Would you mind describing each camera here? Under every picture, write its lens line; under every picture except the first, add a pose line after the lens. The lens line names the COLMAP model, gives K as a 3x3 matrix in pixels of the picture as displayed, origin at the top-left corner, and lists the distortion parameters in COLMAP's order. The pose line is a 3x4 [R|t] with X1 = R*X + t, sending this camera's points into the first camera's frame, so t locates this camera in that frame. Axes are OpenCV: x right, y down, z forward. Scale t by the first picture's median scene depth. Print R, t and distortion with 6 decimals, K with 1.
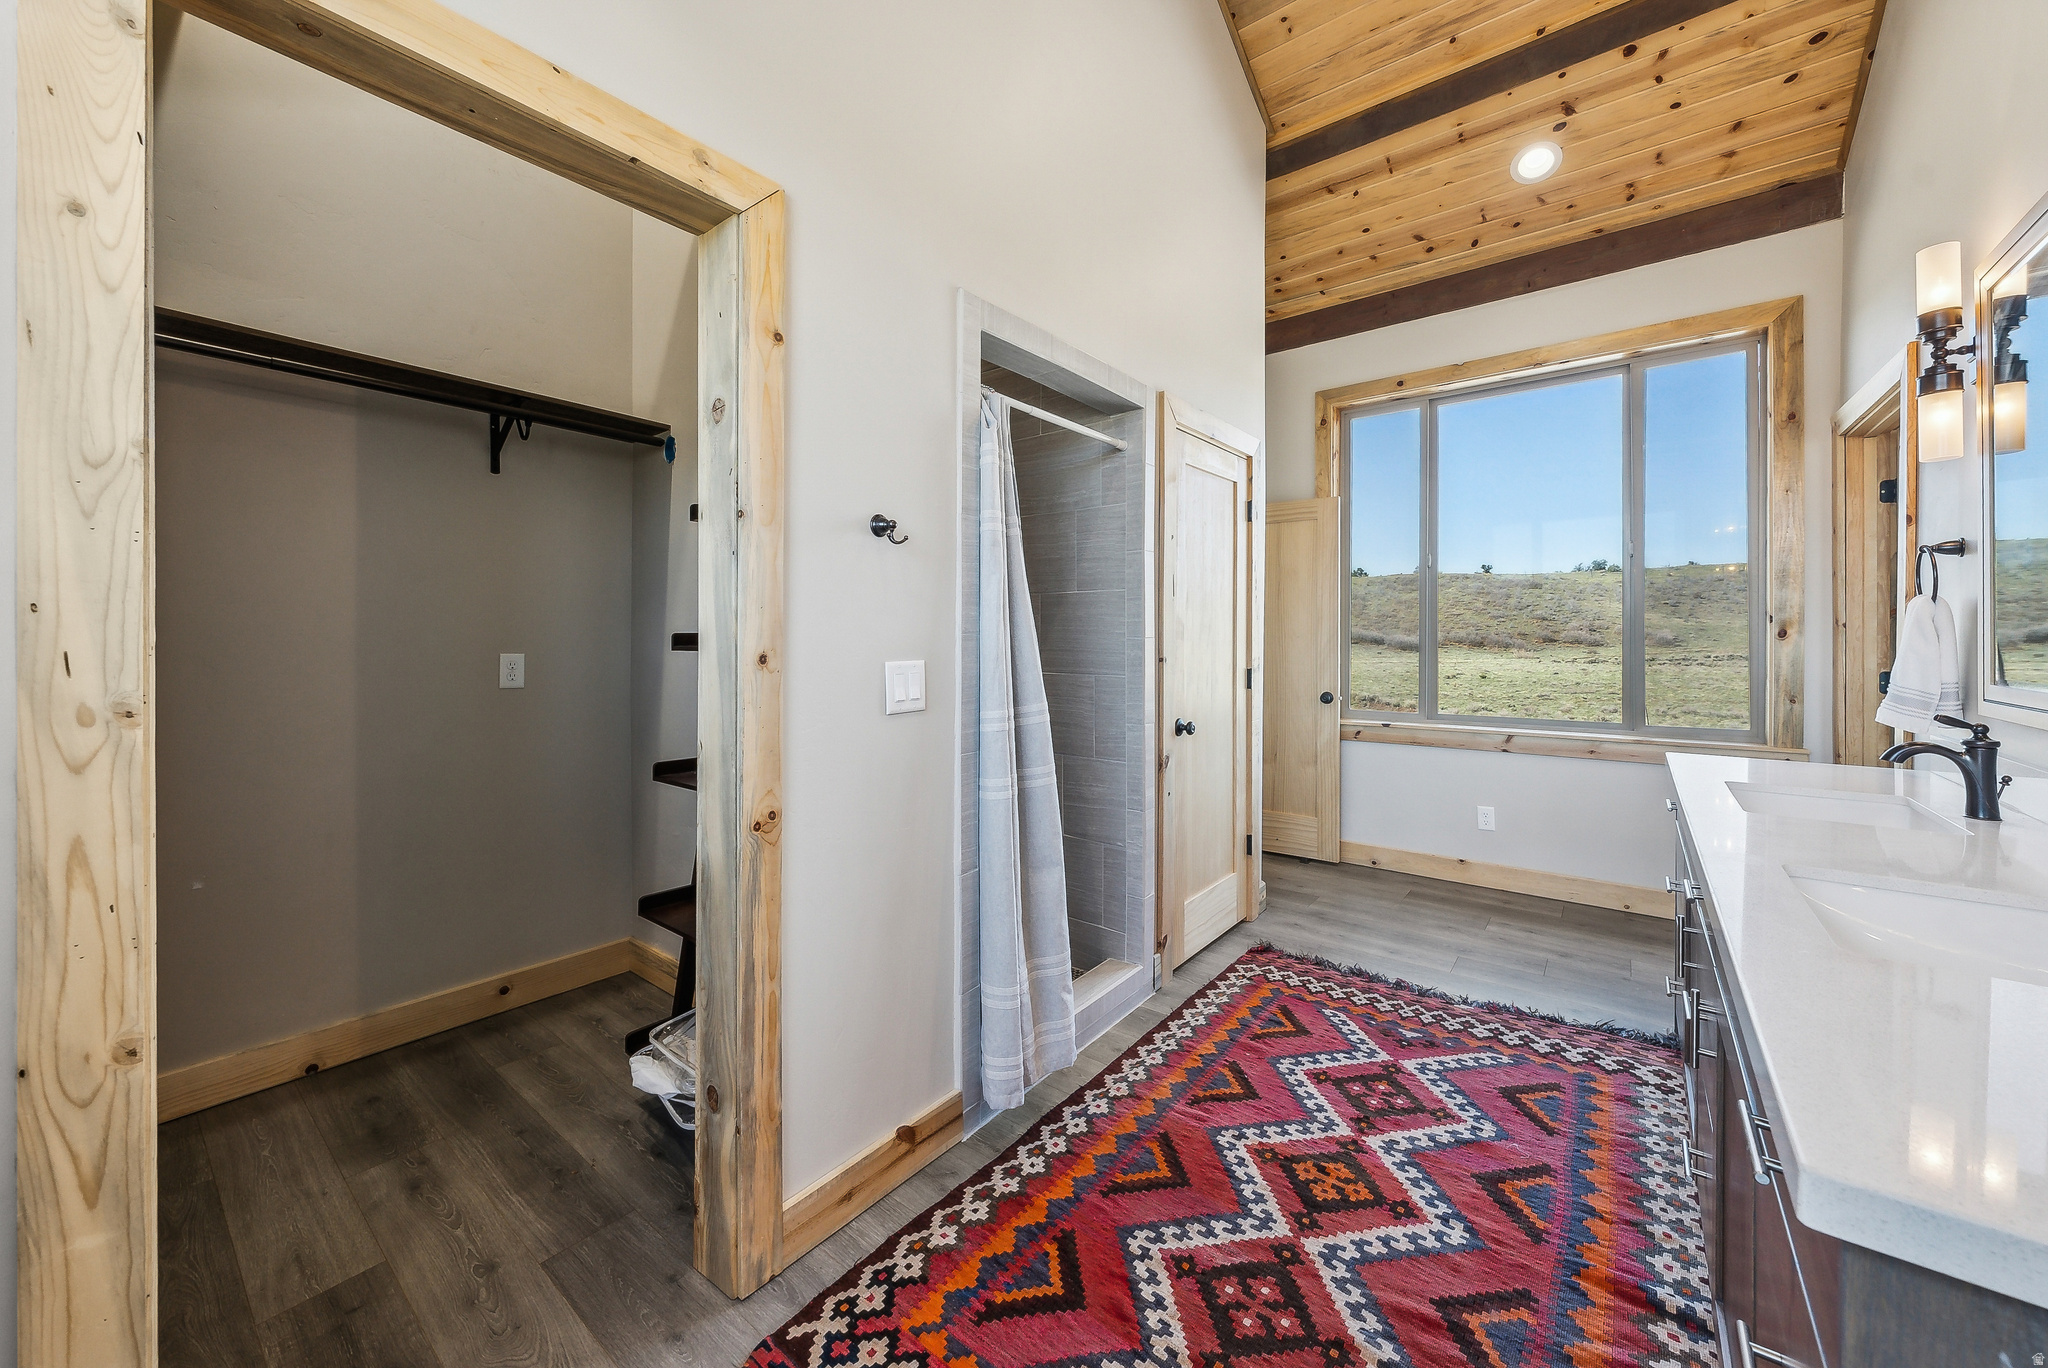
lens RADIAL K [[793.4, 0, 1004.7], [0, 793.4, 641.4], [0, 0, 1]] dist [-0.000232, -0.000083]
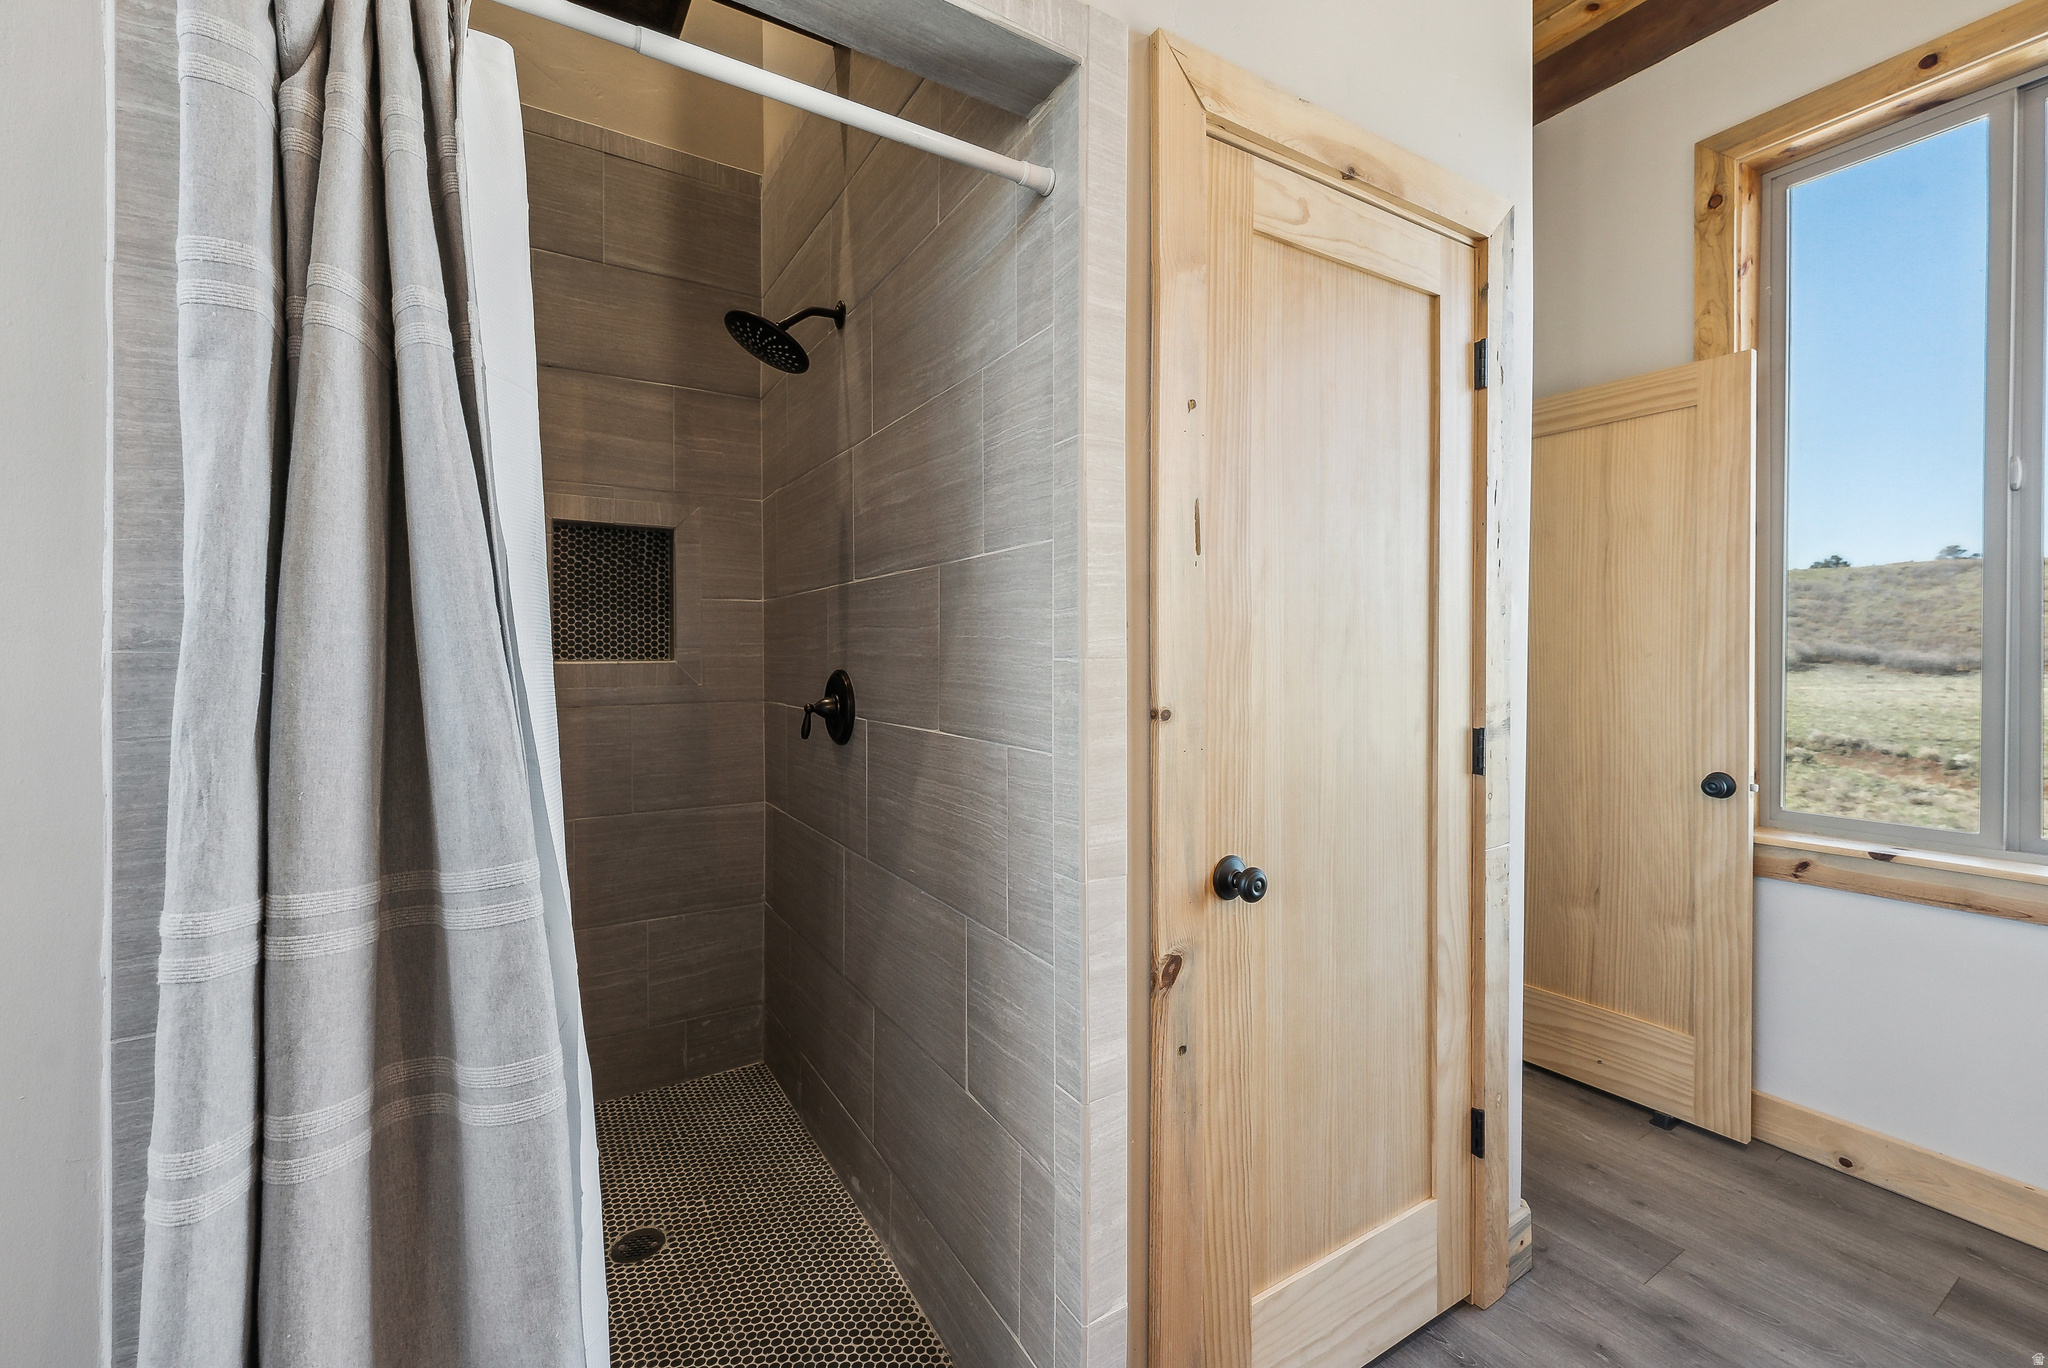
lens RADIAL K [[855.2, 0, 1013.5], [0, 855.2, 661.1], [0, 0, 1]] dist [0.000953, 0.000459]
pose [[0.941111, 0.002433, -0.338090, 0.205206], [-0.001467, 0.999994, 0.003113, -0.003362], [0.338095, -0.002434, 0.941109, 0.426898]]
